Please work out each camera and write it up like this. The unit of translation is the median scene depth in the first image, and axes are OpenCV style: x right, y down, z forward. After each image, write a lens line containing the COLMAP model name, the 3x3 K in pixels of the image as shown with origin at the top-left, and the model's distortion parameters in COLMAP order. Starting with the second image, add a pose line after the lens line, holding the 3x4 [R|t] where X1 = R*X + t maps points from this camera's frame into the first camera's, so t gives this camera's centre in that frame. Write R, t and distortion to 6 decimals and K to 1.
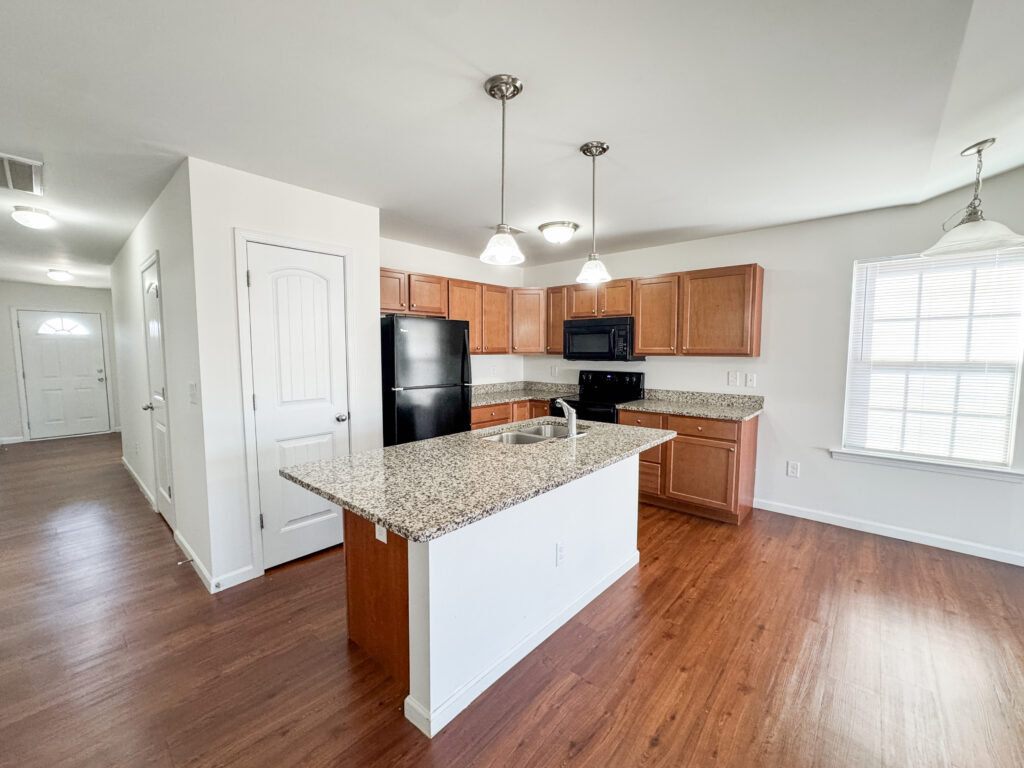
lens RADIAL K [[417.9, 0, 519.3], [0, 417.9, 384.2], [0, 0, 1]] dist [-0.009405, 0.002269]
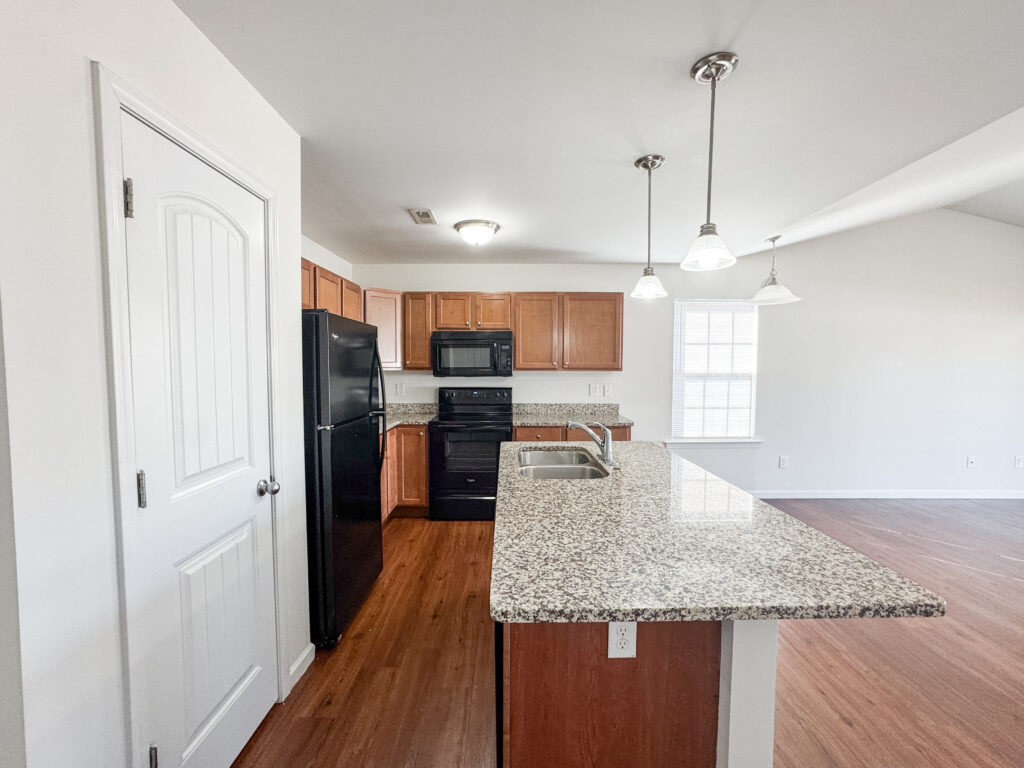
lens RADIAL K [[417.9, 0, 511.6], [0, 417.9, 382.9], [0, 0, 1]] dist [-0.009405, 0.002269]
pose [[0.755187, -0.027449, 0.654935, -0.453730], [0.050577, 0.998584, -0.016468, -0.028487], [-0.653555, 0.045561, 0.755506, 0.308972]]
